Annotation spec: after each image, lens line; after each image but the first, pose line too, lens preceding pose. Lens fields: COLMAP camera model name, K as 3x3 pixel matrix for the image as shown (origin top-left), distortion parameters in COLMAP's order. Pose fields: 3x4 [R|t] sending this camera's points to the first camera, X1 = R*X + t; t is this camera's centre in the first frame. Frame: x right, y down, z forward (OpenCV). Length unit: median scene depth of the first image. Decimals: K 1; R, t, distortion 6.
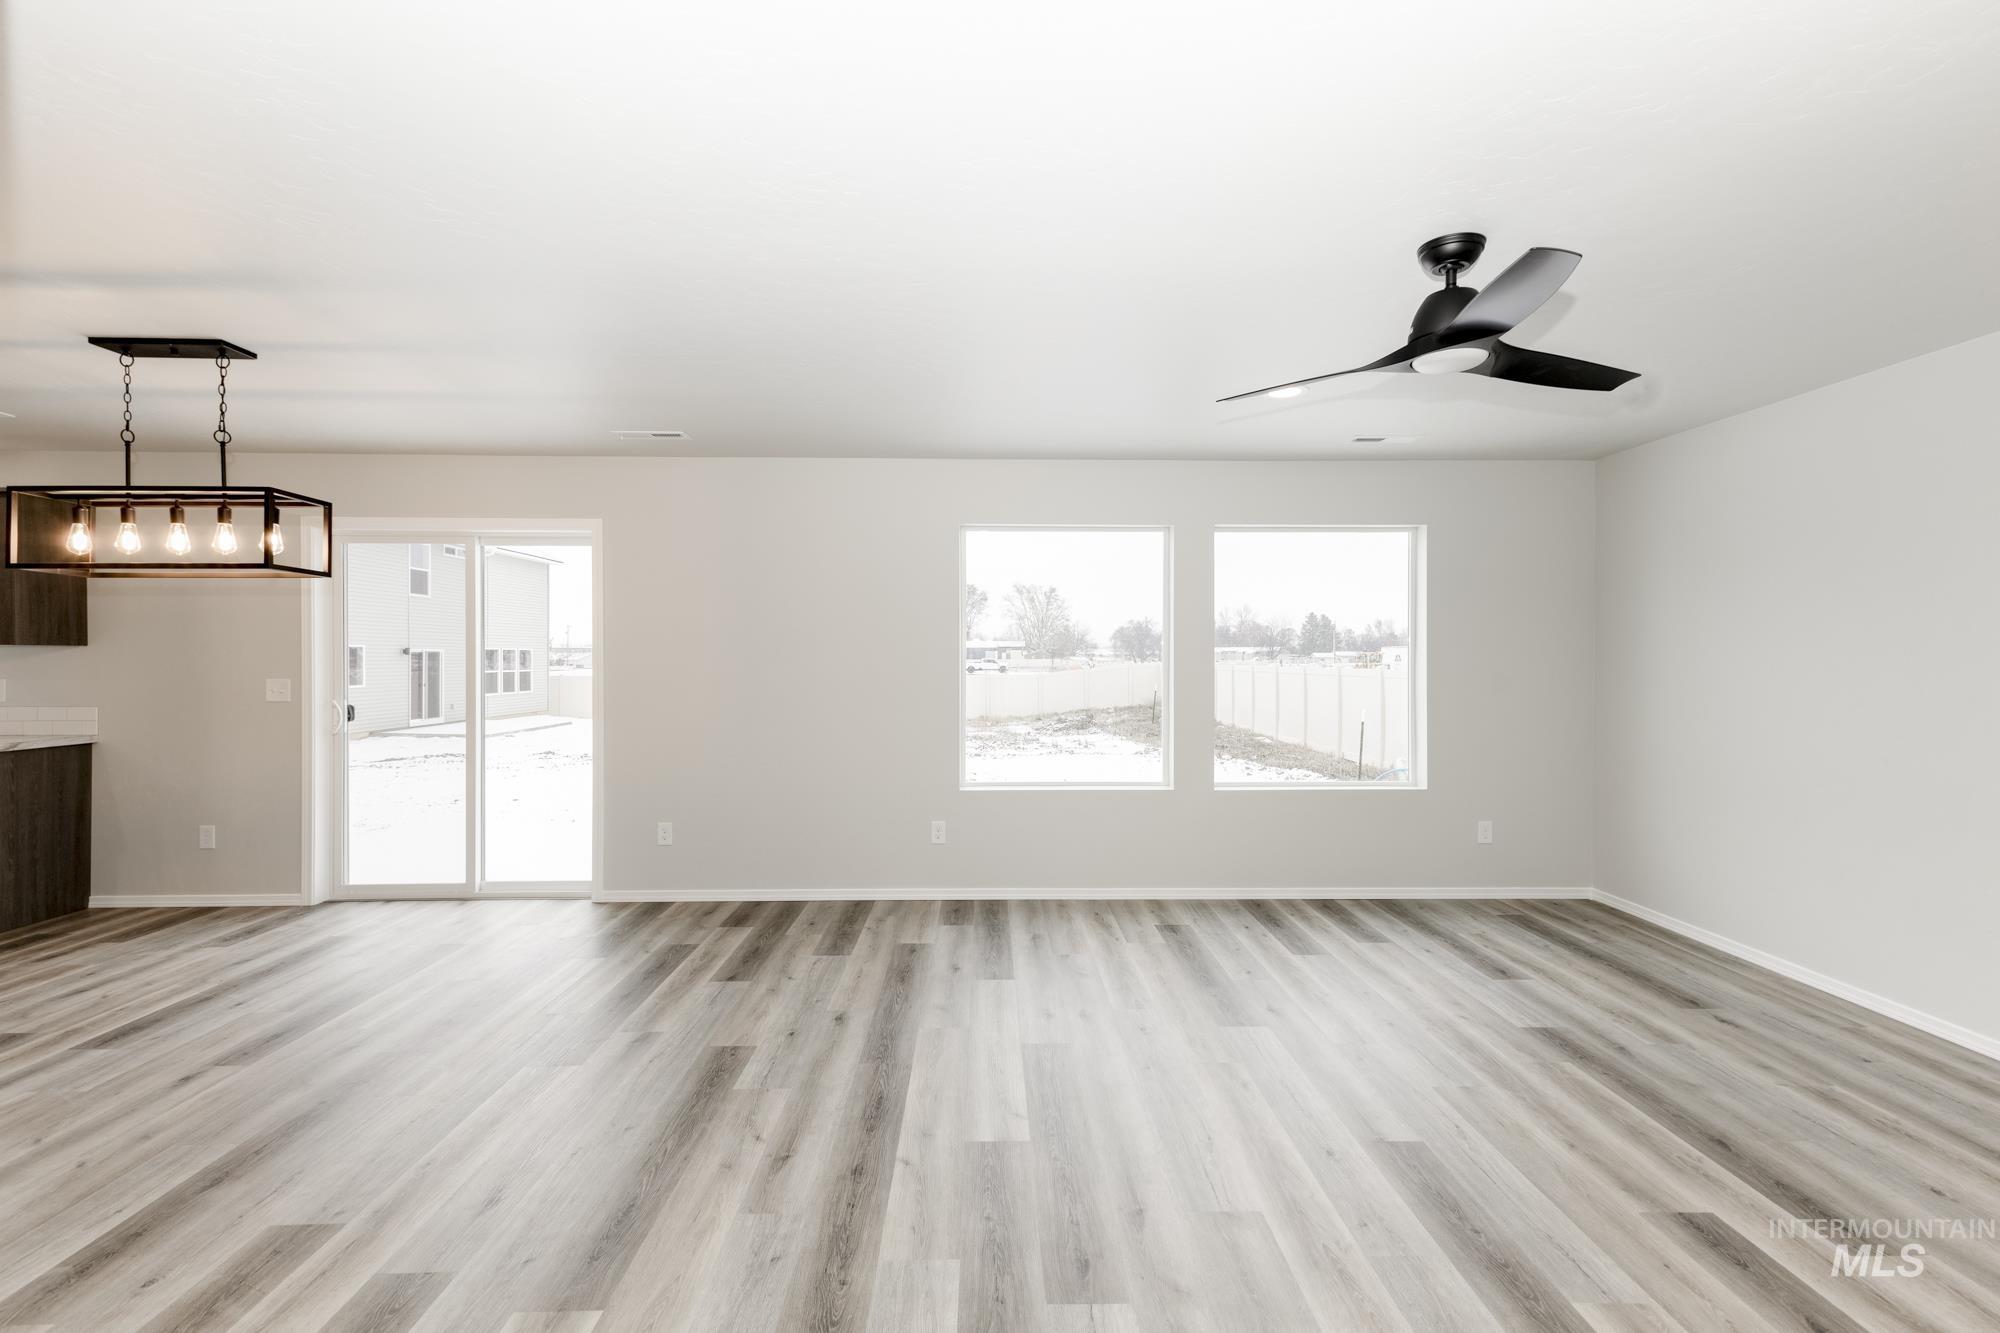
lens RADIAL K [[863.3, 0, 1002.2], [0, 863.3, 665.5], [0, 0, 1]] dist [0.019887, -0.000853]
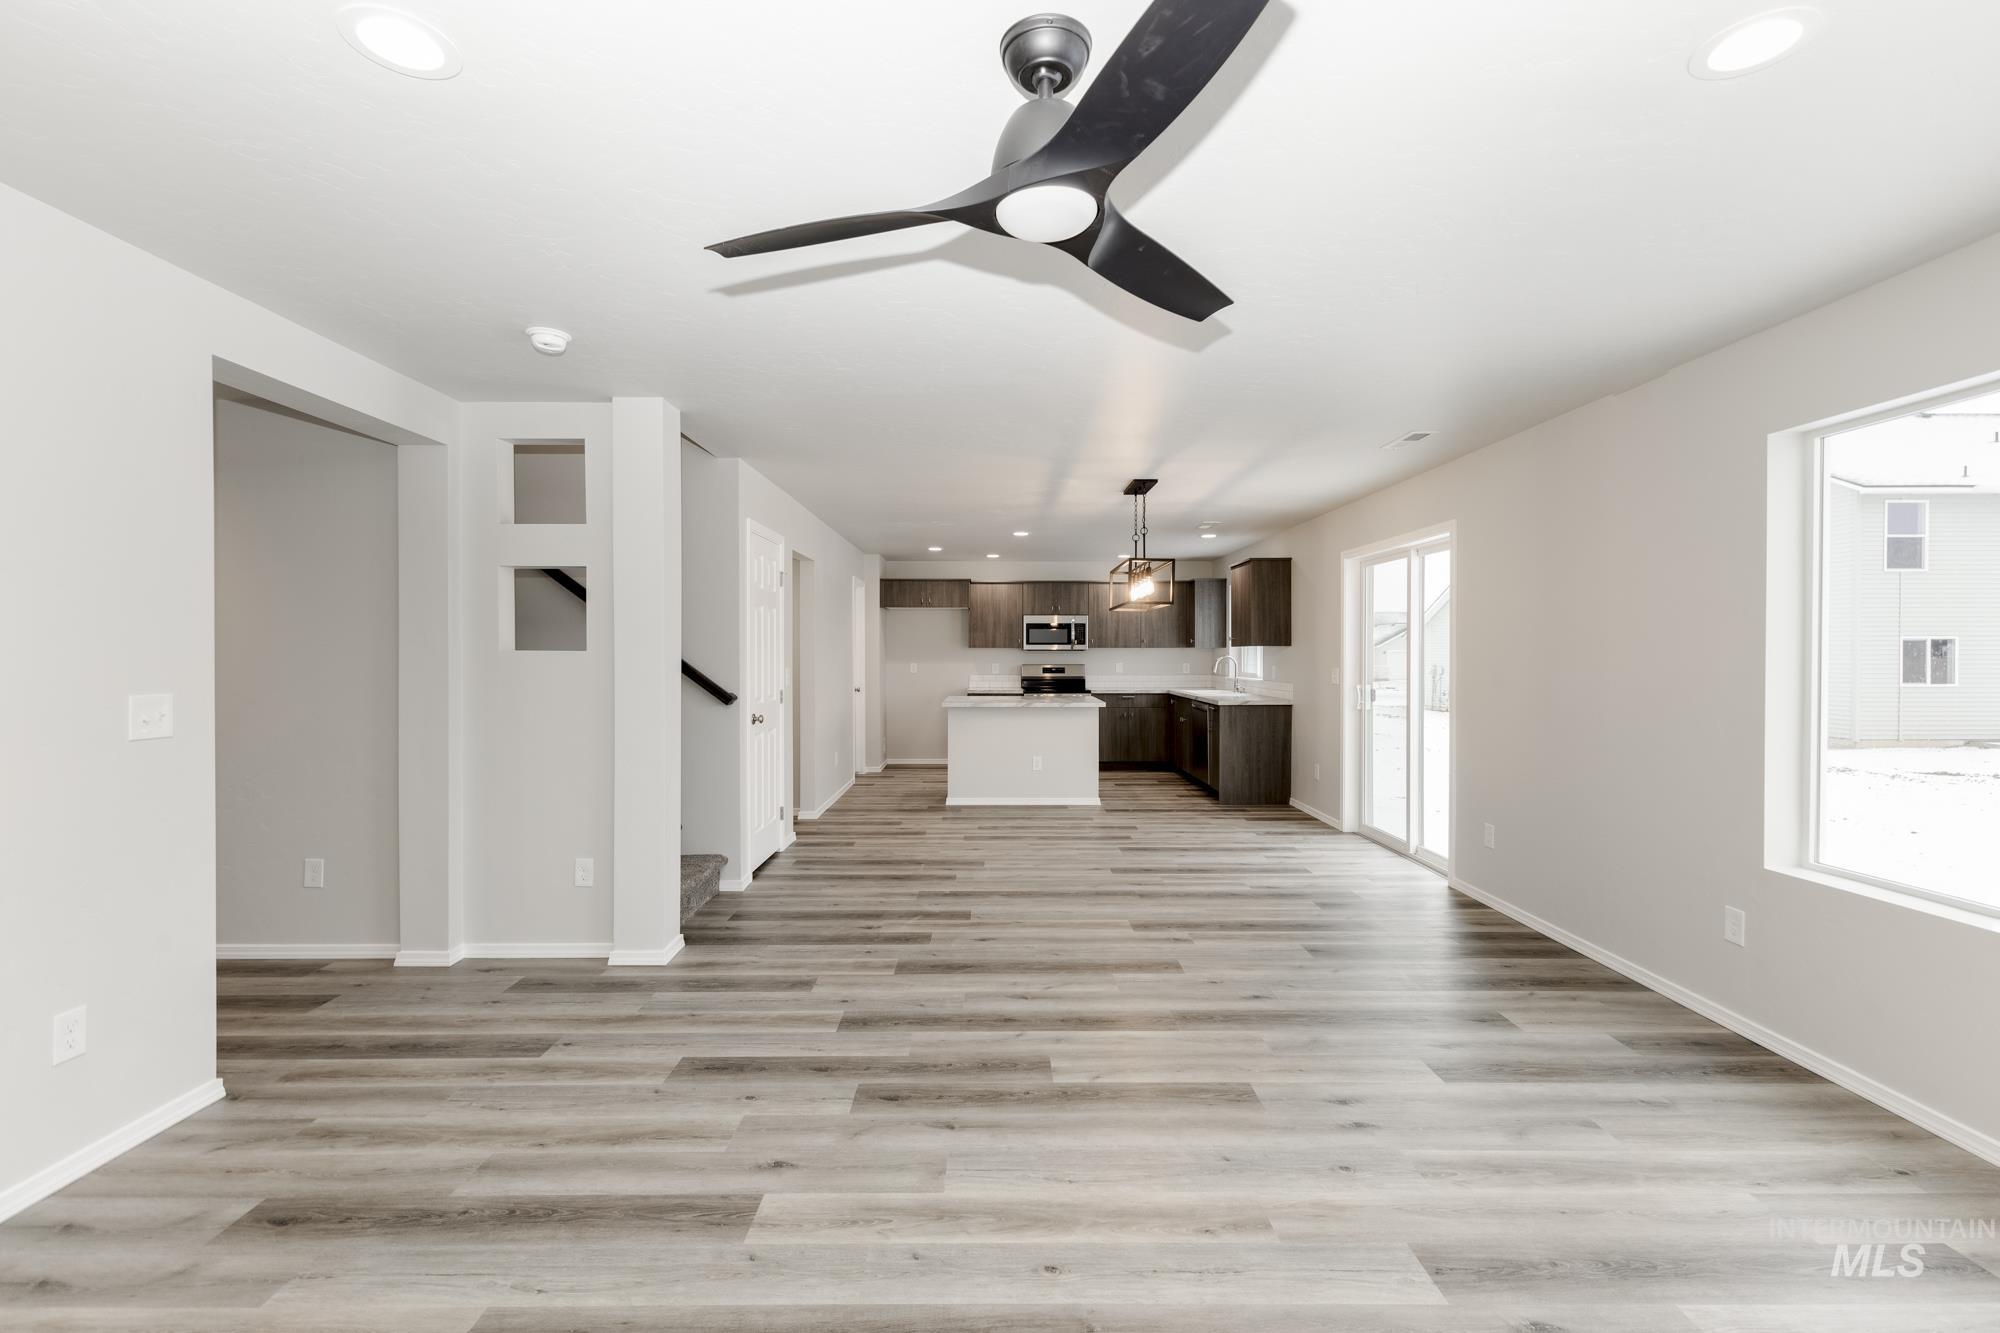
lens RADIAL K [[863.3, 0, 1009.2], [0, 863.3, 661.4], [0, 0, 1]] dist [0.019887, -0.000853]
pose [[-0.000627, 0.008963, -0.999960, 1.132234], [-0.006832, 0.999936, 0.008967, -0.007878], [0.999976, 0.006838, -0.000566, 0.922446]]
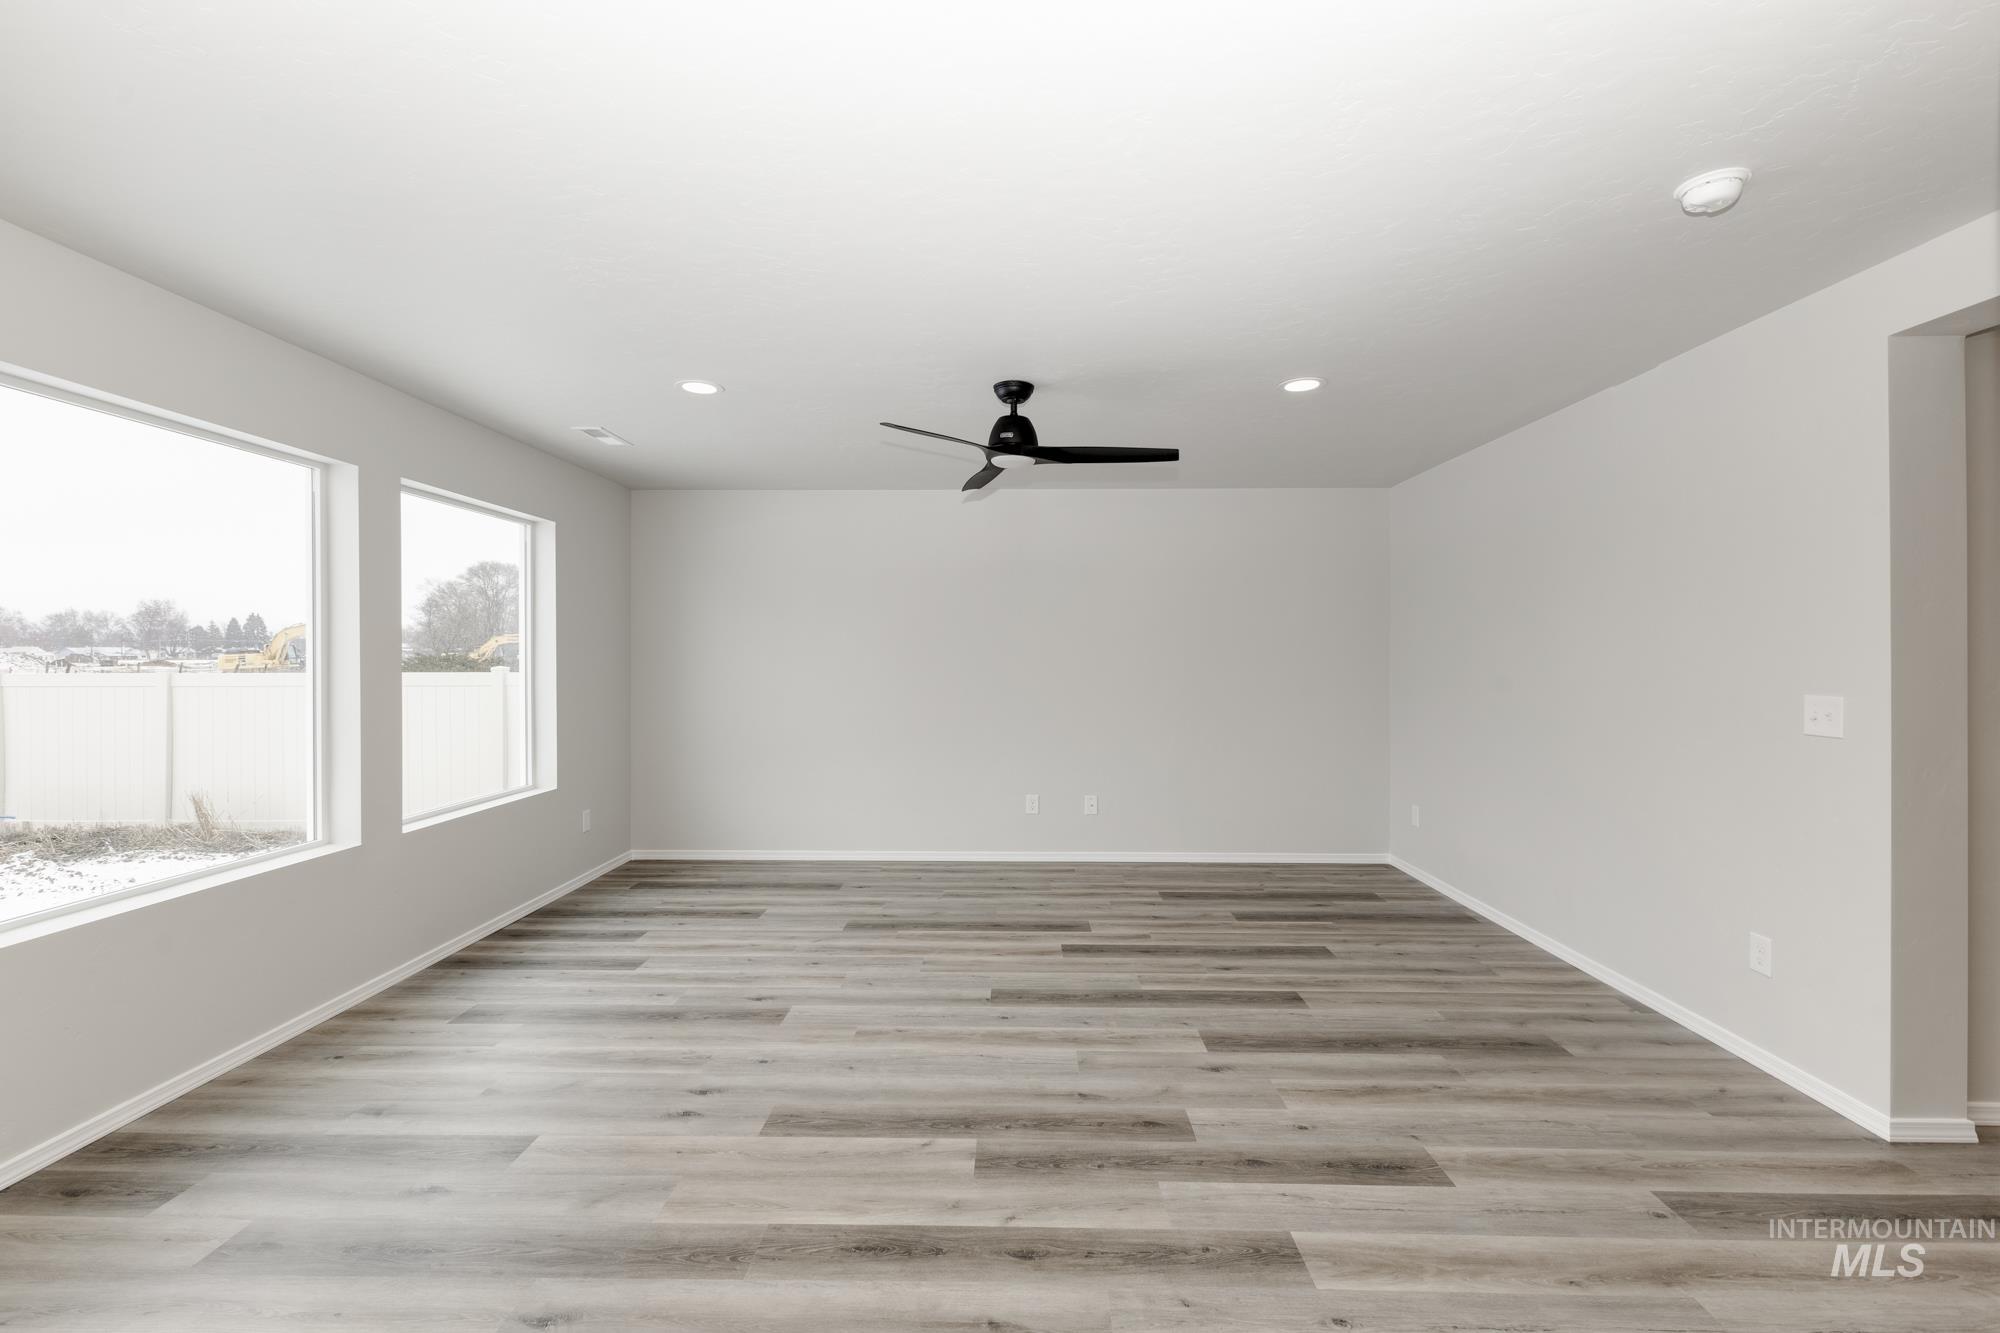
lens RADIAL K [[863.3, 0, 989.1], [0, 863.3, 661.9], [0, 0, 1]] dist [0.019887, -0.000853]
pose [[0.054289, -0.006282, 0.998506, -0.944008], [0.006813, 0.999959, 0.005920, -0.007053], [-0.998502, 0.006482, 0.054329, 0.911100]]
